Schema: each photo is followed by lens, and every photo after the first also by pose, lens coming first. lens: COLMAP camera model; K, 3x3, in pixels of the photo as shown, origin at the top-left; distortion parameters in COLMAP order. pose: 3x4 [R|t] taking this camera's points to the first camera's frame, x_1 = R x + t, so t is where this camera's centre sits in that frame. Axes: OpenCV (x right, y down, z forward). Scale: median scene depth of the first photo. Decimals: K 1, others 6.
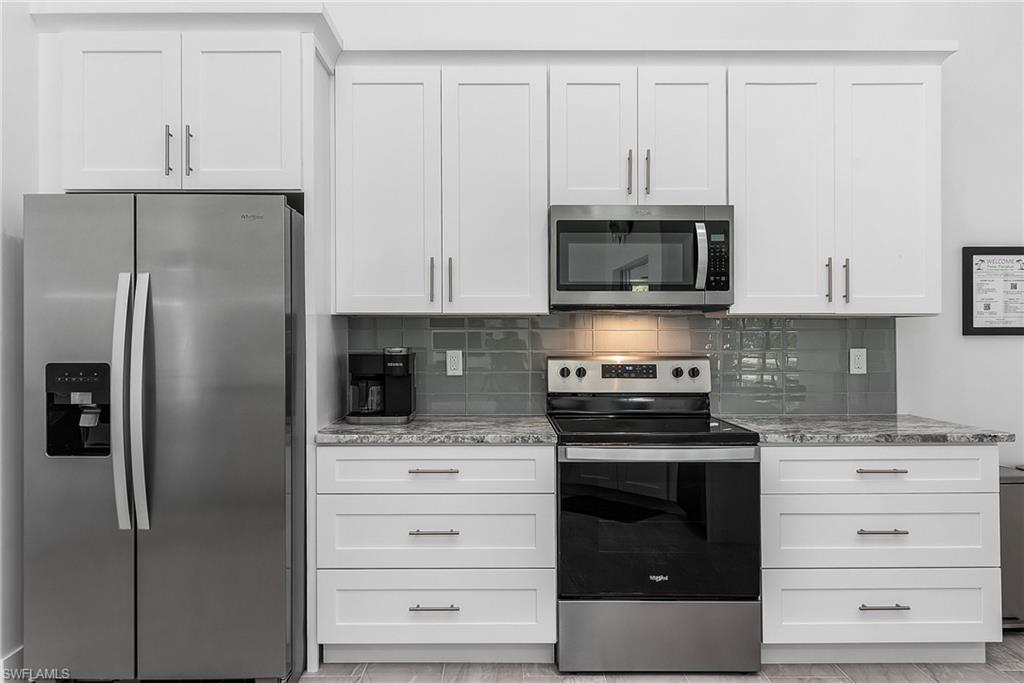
lens RADIAL K [[666.2, 0, 512.0], [0, 666.2, 341.5], [0, 0, 1]] dist [0.002359, 0.000555]
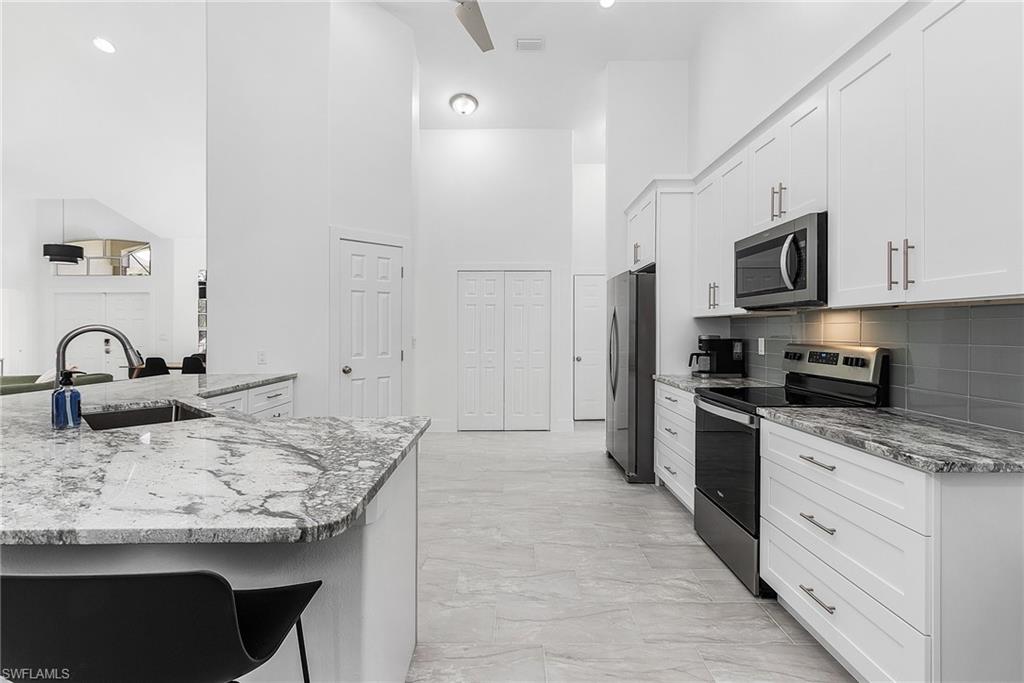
lens RADIAL K [[471.5, 0, 512.0], [0, 471.5, 341.5], [0, 0, 1]] dist [0.000253, -0.000163]
pose [[0.006356, 0.021361, -0.999752, 1.113563], [-0.007131, 0.999747, 0.021316, 0.001009], [0.999954, 0.006993, 0.006507, 0.476271]]
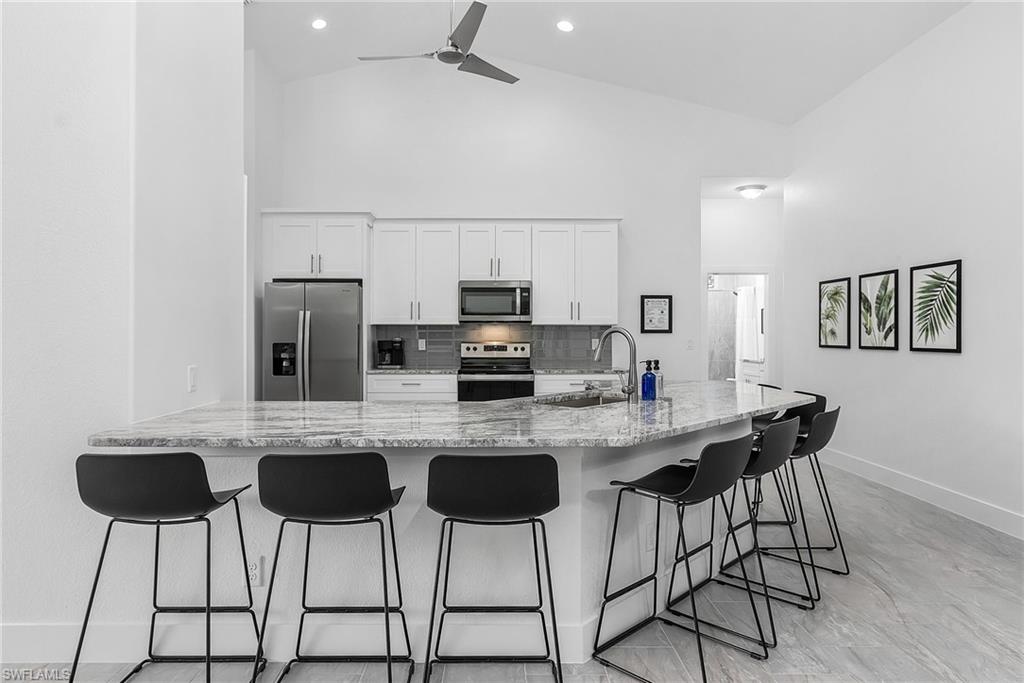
lens RADIAL K [[637.9, 0, 508.4], [0, 637.9, 321.8], [0, 0, 1]] dist [-0.000004, 0.000297]
pose [[0.999972, 0.000477, 0.007526, 0.223188], [-0.000271, 0.999626, -0.027360, 0.013807], [-0.007536, 0.027358, 0.999597, -1.378583]]
